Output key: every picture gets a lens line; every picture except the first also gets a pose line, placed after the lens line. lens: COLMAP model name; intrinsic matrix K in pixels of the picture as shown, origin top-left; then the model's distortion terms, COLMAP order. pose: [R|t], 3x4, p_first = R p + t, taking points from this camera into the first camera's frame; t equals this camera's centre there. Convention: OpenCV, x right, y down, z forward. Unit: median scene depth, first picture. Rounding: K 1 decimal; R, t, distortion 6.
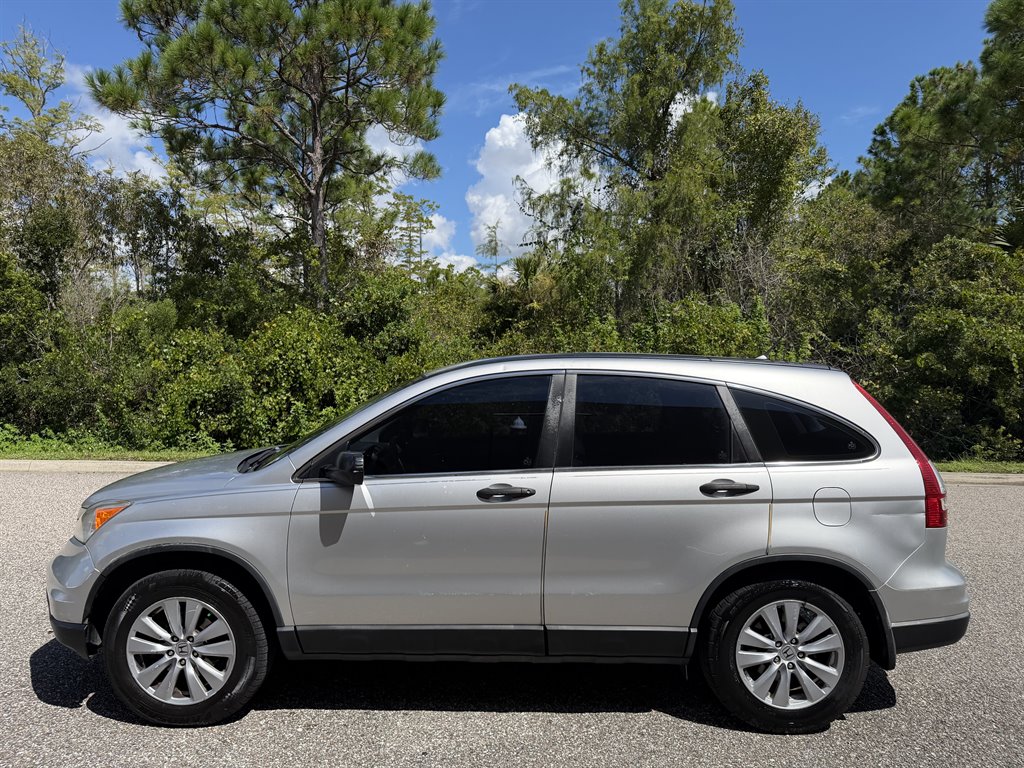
lens RADIAL K [[720.7, 0, 511.1], [0, 720.7, 374.7], [0, 0, 1]] dist [0.004017, -0.011794]
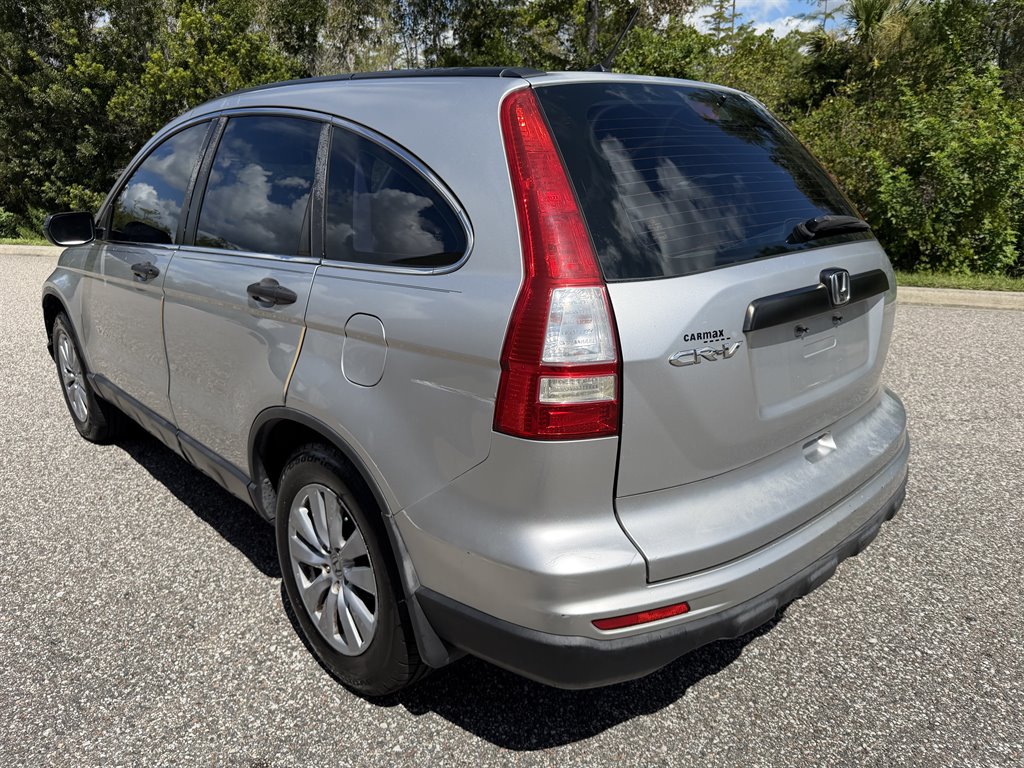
lens RADIAL K [[720.7, 0, 500.3], [0, 720.7, 392.1], [0, 0, 1]] dist [0.004017, -0.011794]
pose [[0.913980, 0.101841, -0.392771, 0.008423], [0.018302, 0.956657, 0.290640, 0.008553], [0.405347, -0.272827, 0.872502, 0.123432]]
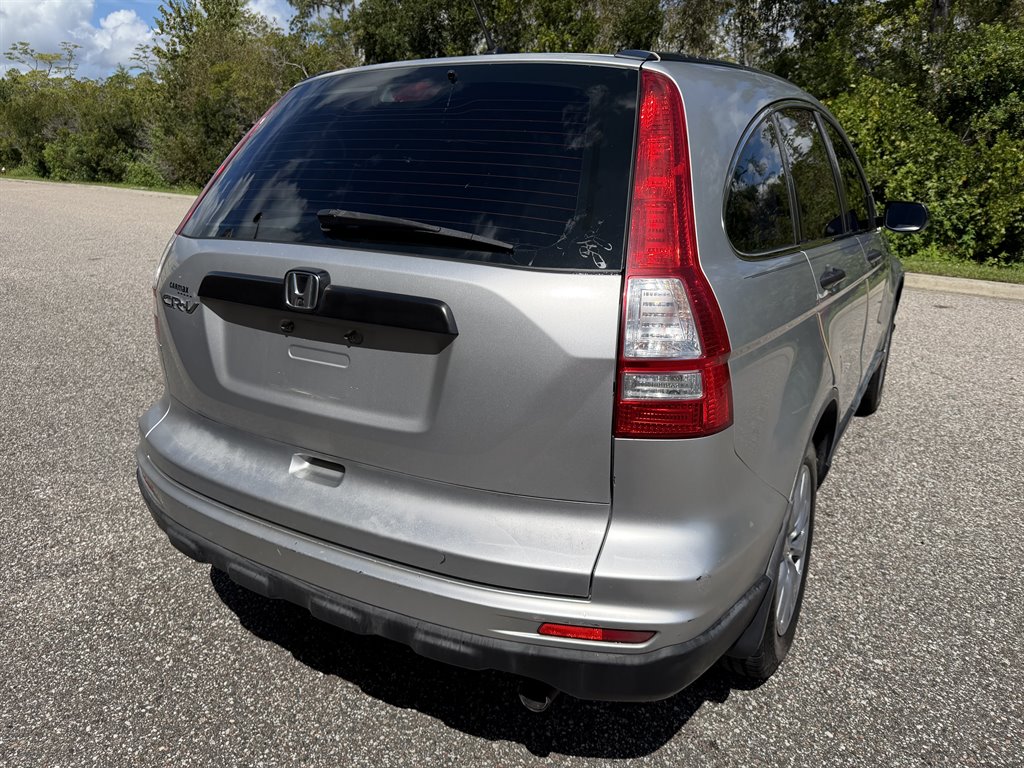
lens RADIAL K [[720.7, 0, 513.1], [0, 720.7, 384.8], [0, 0, 1]] dist [0.004017, -0.011794]
pose [[0.655928, 0.216853, -0.723003, 0.091722], [-0.005852, 0.959276, 0.282410, 0.010551], [0.754801, -0.181010, 0.630484, 0.076160]]
